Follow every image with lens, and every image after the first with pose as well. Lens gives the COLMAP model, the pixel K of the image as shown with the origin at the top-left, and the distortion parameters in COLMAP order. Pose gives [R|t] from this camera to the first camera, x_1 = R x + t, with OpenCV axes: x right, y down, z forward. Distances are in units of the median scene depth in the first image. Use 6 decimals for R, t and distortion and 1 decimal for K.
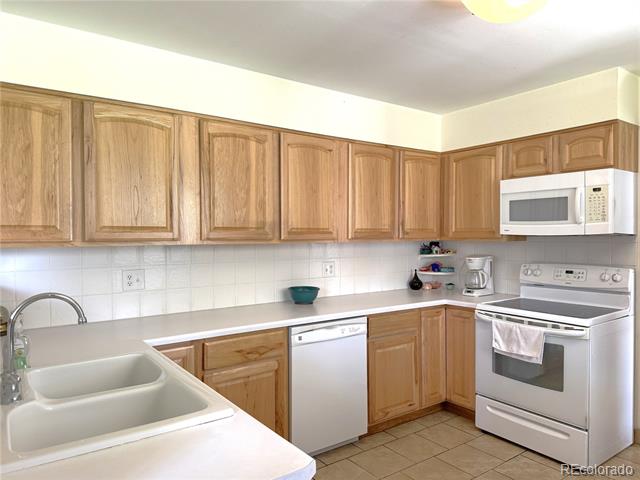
lens RADIAL K [[451.4, 0, 319.9], [0, 451.4, 238.4], [0, 0, 1]] dist [0.068265, -0.017106]
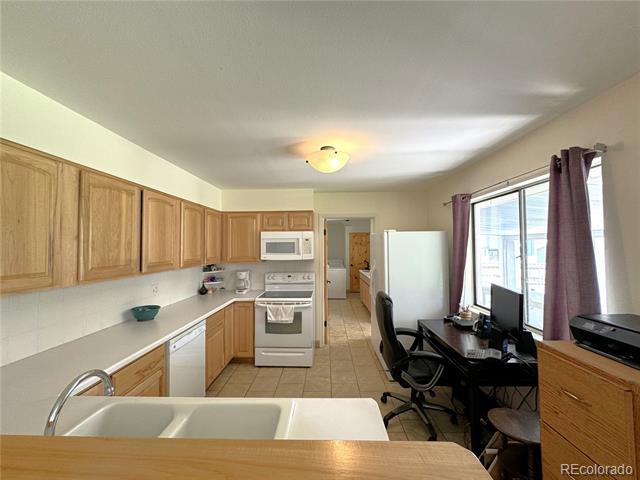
lens RADIAL K [[257.9, 0, 319.6], [0, 257.9, 237.7], [0, 0, 1]] dist [0.003334, 0.000122]
pose [[0.608395, 0.026668, 0.793186, -0.342565], [0.011517, 0.999033, -0.042423, -0.056327], [-0.793551, 0.034945, 0.607499, 0.153039]]
